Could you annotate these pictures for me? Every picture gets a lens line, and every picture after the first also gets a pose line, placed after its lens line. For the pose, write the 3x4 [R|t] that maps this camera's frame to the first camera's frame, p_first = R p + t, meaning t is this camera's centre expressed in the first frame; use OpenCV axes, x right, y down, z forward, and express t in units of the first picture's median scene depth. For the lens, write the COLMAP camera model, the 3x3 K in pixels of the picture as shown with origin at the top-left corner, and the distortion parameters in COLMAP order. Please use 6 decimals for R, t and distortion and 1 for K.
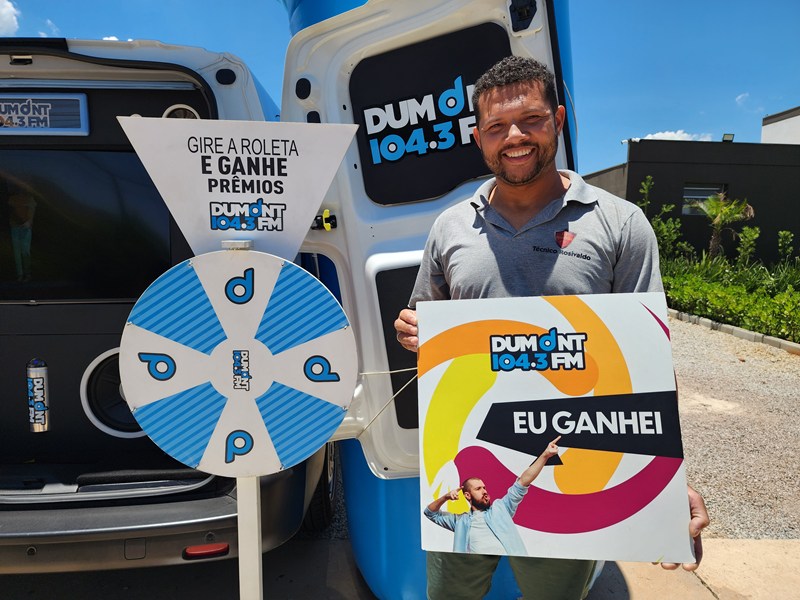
lens RADIAL K [[544.4, 0, 398.1], [0, 544.4, 298.1], [0, 0, 1]] dist [0.066079, -0.062135]
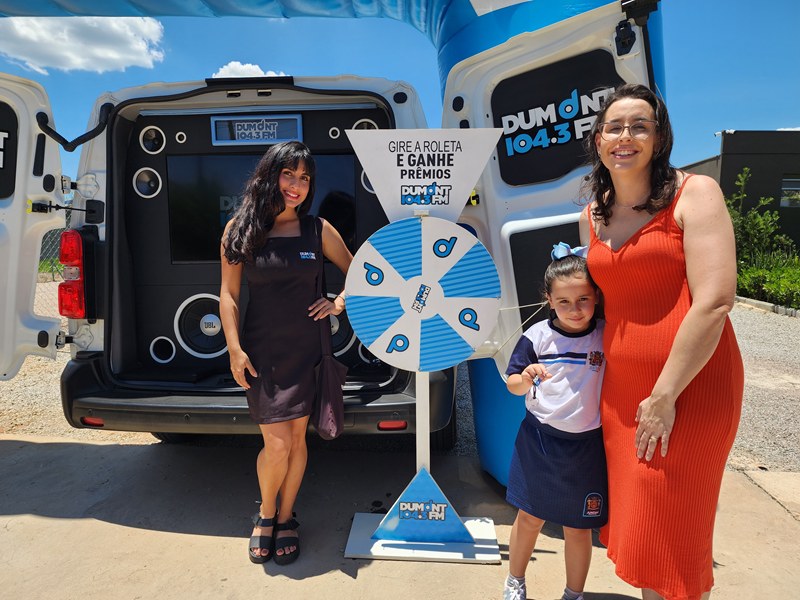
lens RADIAL K [[544.4, 0, 400.6], [0, 544.4, 305.4], [0, 0, 1]] dist [0.066079, -0.062135]
pose [[0.991160, 0.005926, -0.132541, -0.133386], [-0.004759, 0.999947, 0.009117, 0.122261], [0.132588, -0.008406, 0.991136, -0.418622]]
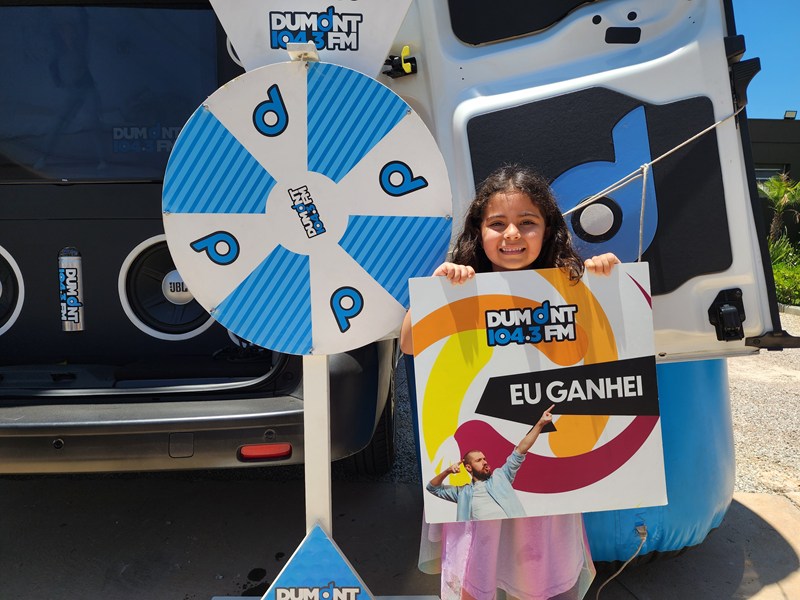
lens RADIAL K [[544.4, 0, 402.9], [0, 544.4, 303.8], [0, 0, 1]] dist [0.066079, -0.062135]
pose [[0.998664, 0.001184, -0.051659, -0.095835], [-0.001037, 0.999995, 0.002867, 0.226506], [0.051662, -0.002809, 0.998661, 0.181949]]
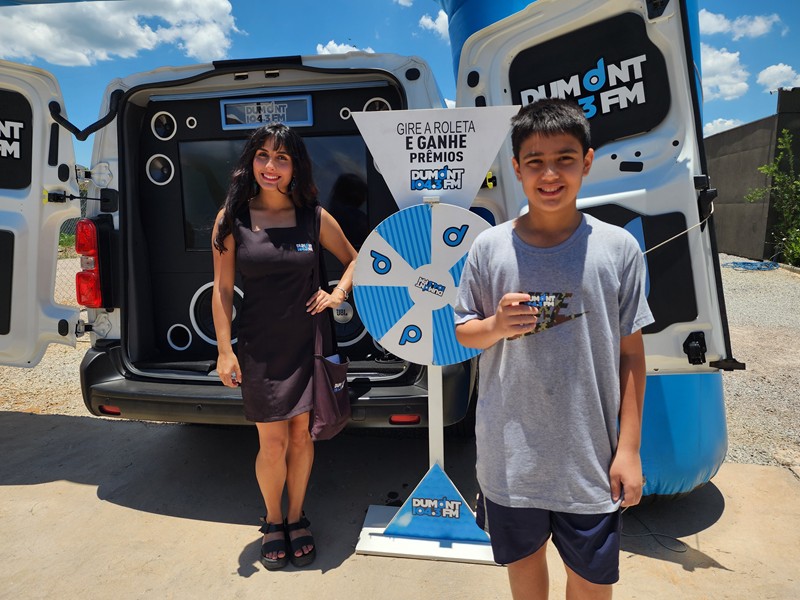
lens RADIAL K [[544.4, 0, 393.9], [0, 544.4, 296.7], [0, 0, 1]] dist [0.066079, -0.062135]
pose [[0.977724, 0.007487, -0.209759, -0.081898], [0.003005, 0.998762, 0.049654, 0.071030], [0.209872, -0.049178, 0.976491, -0.347134]]
